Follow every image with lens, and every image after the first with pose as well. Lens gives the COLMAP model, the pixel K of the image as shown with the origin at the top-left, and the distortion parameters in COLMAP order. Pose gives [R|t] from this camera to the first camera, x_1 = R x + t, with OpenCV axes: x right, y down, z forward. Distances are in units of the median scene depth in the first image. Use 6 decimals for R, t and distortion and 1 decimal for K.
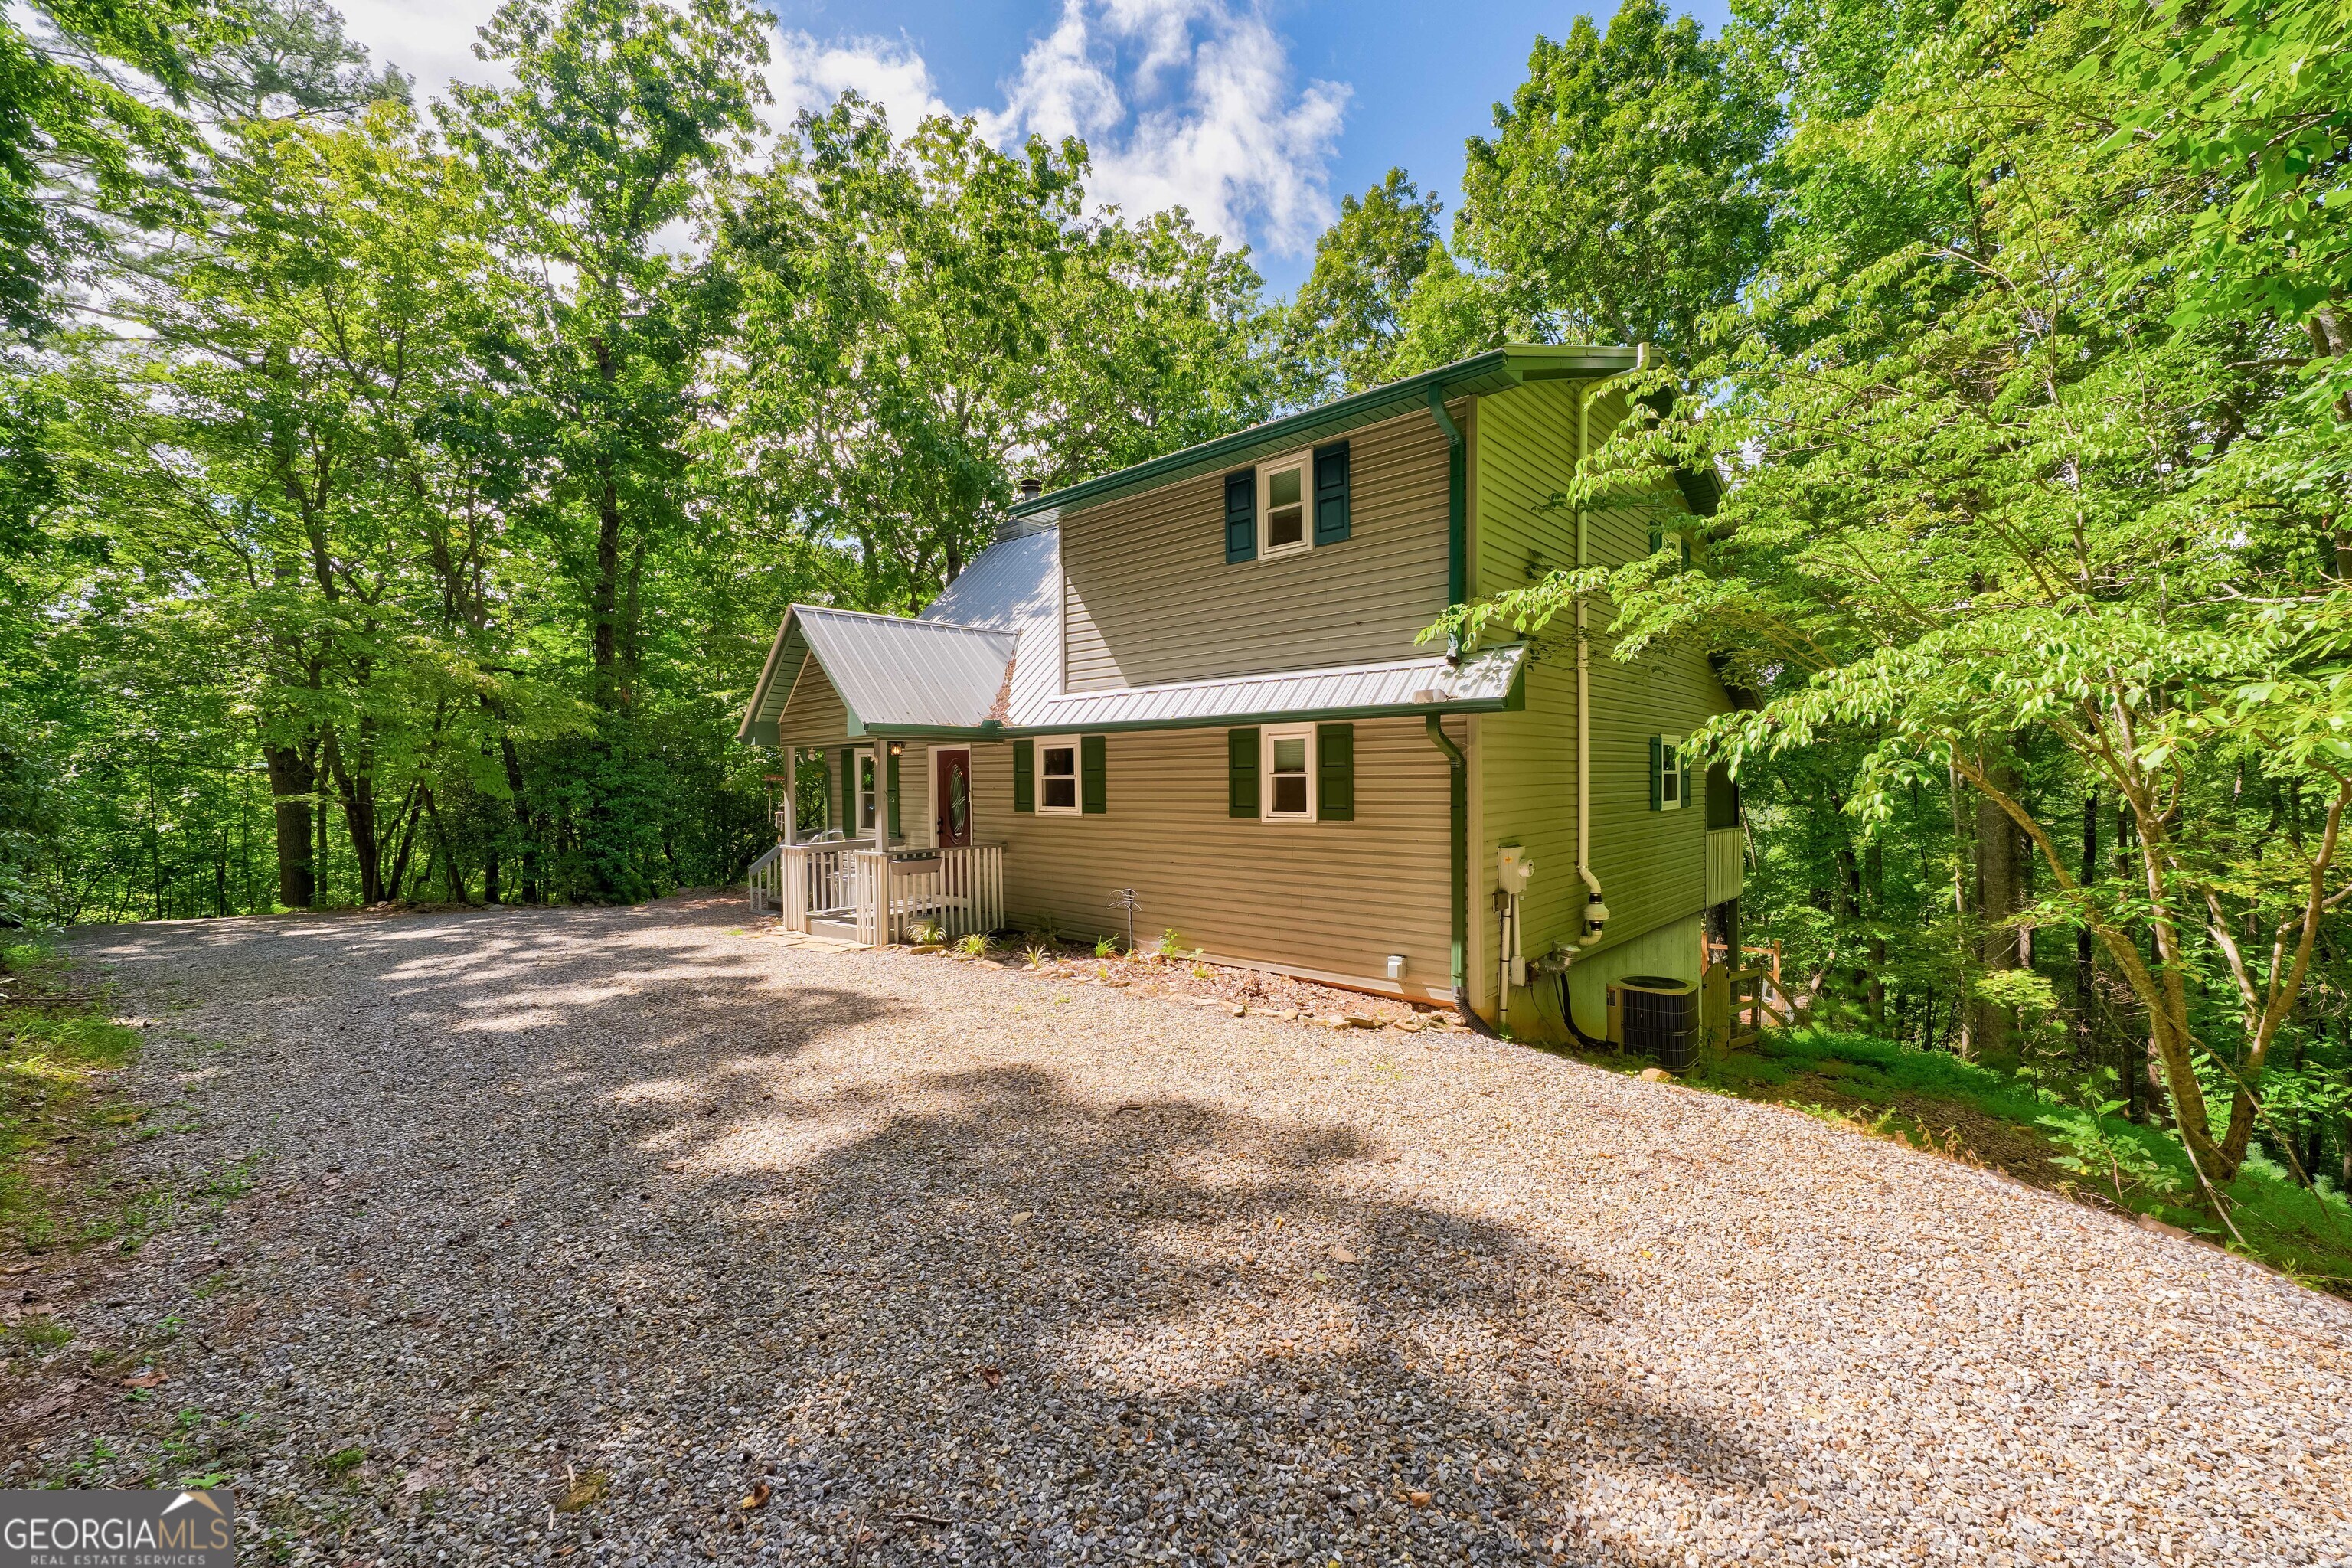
lens RADIAL K [[925.3, 0, 1188.2], [0, 925.3, 790.0], [0, 0, 1]] dist [-0.000914, -0.000086]
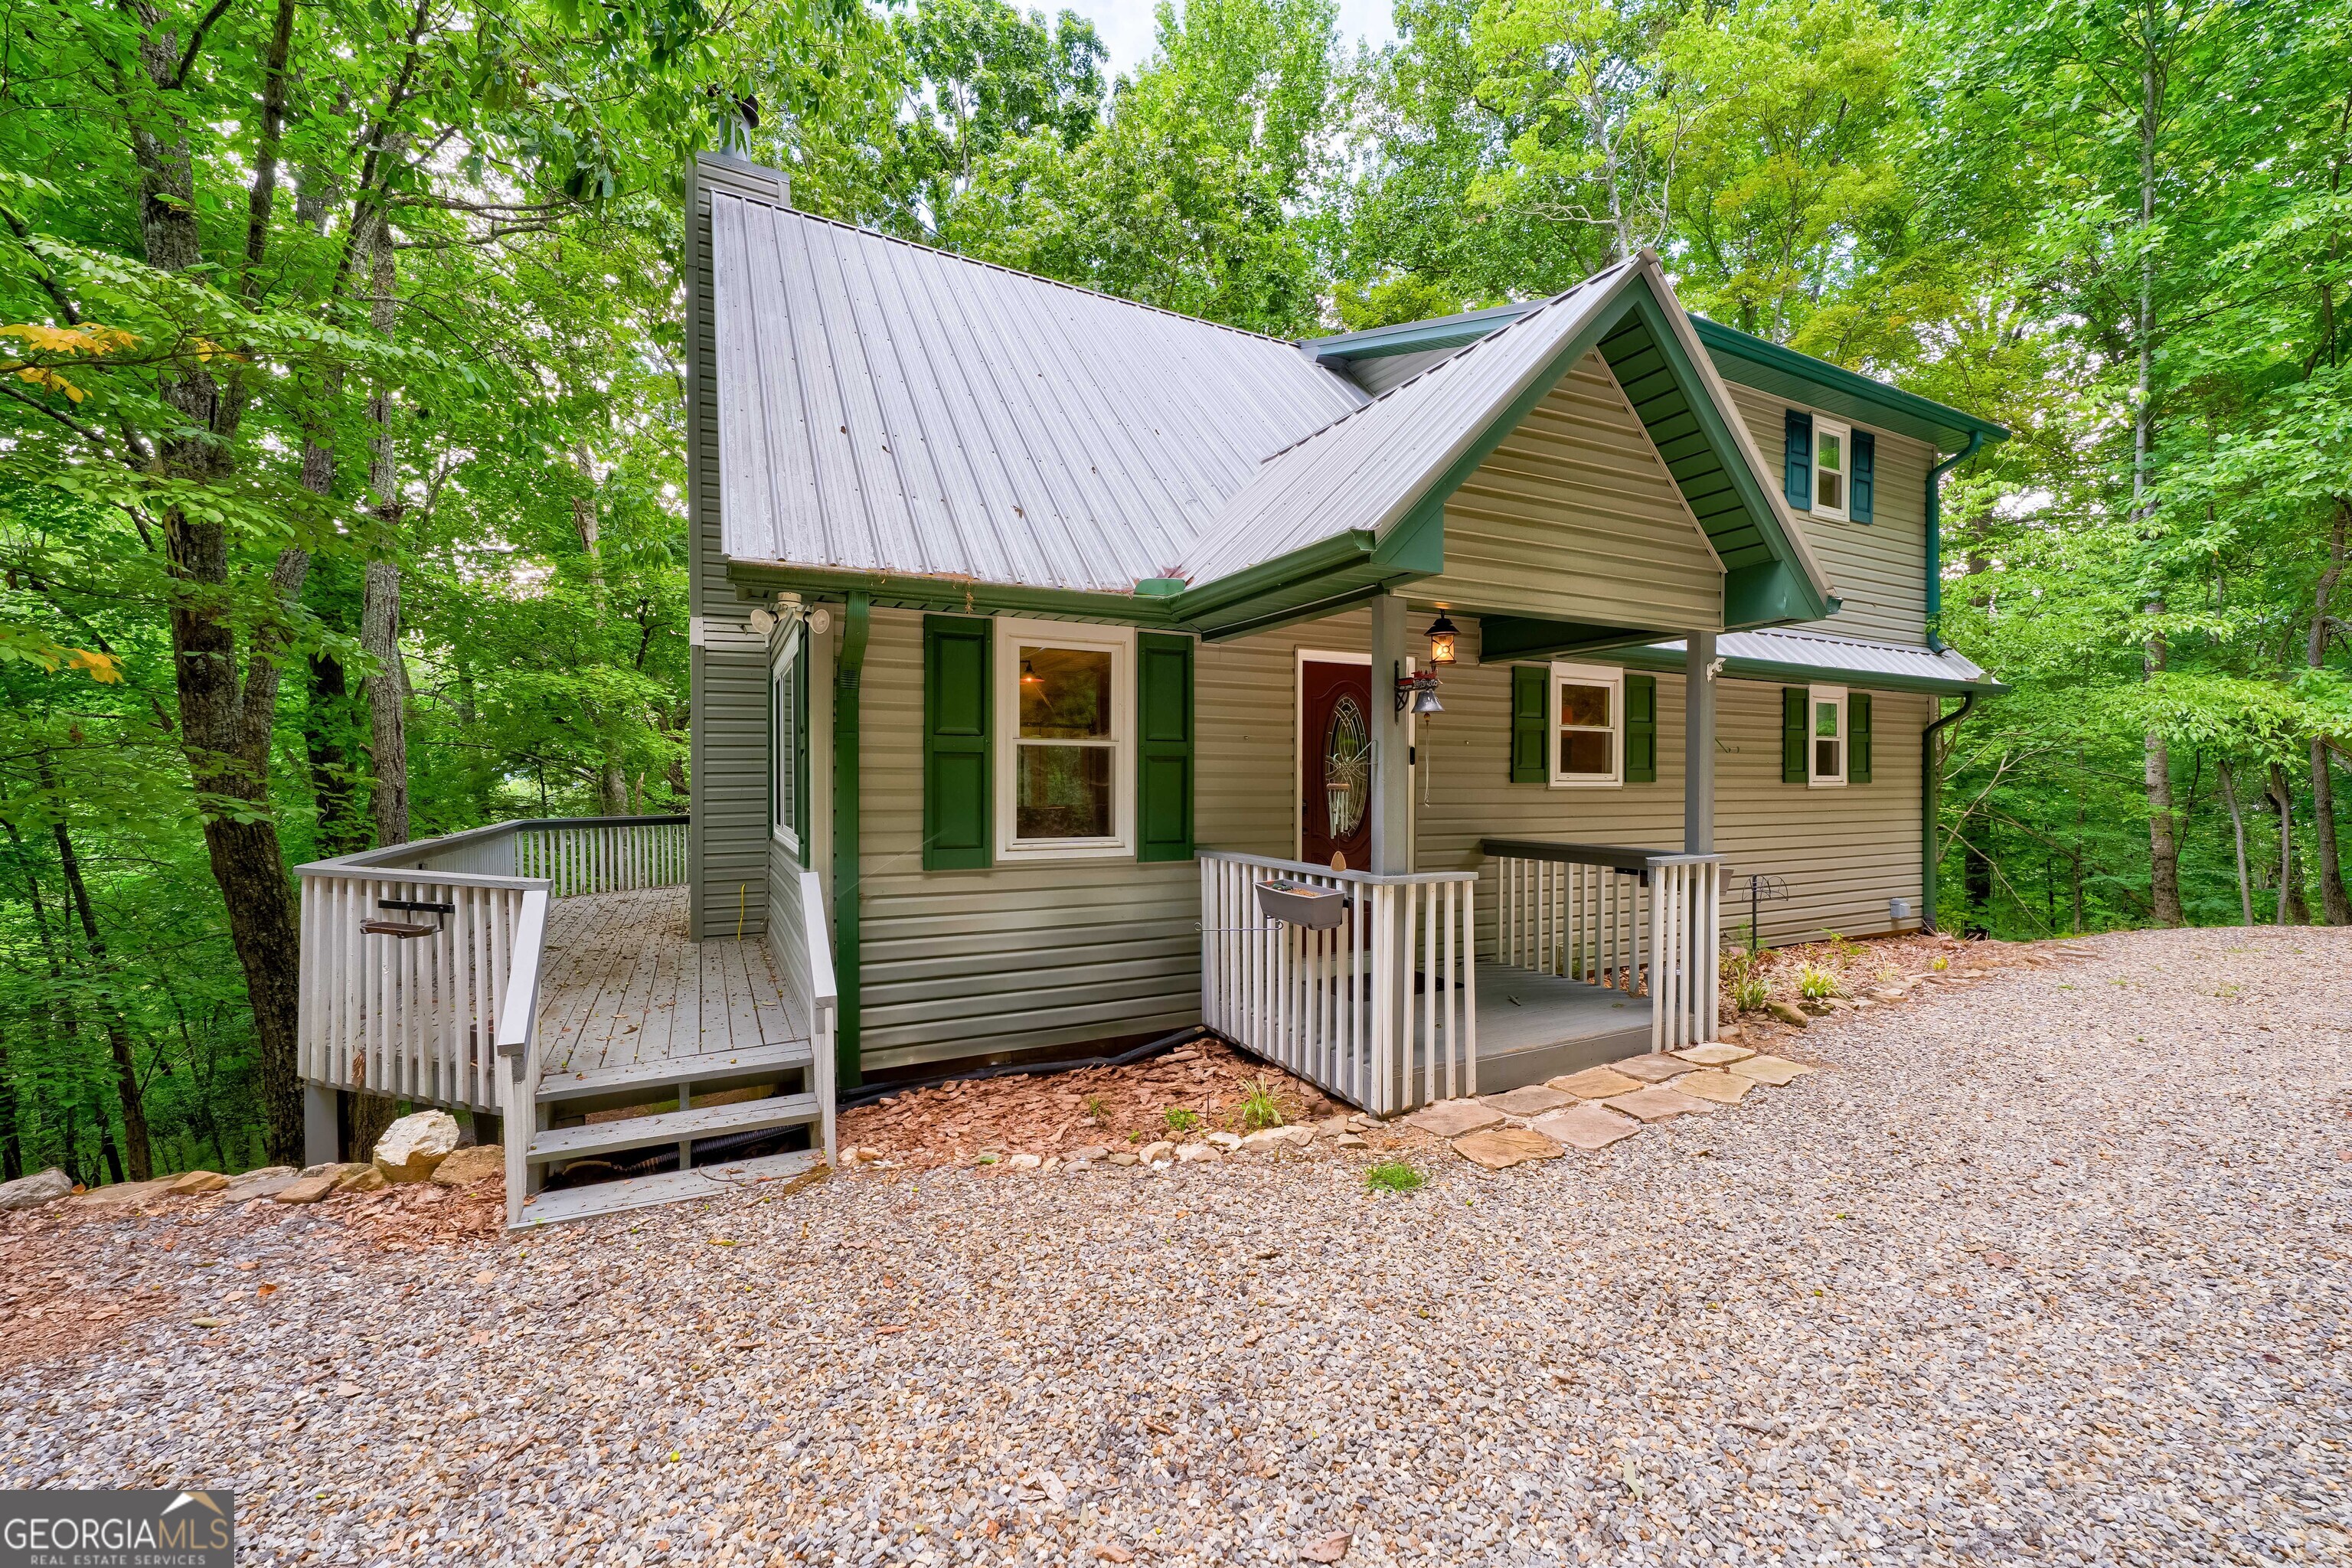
lens RADIAL K [[949.0, 0, 1178.3], [0, 949.0, 803.3], [0, 0, 1]] dist [0.000081, -0.000157]
pose [[0.356097, -0.003965, 0.934441, -1.041429], [0.010811, 0.999942, 0.000123, 0.043560], [-0.934387, 0.010059, 0.356119, 1.222167]]
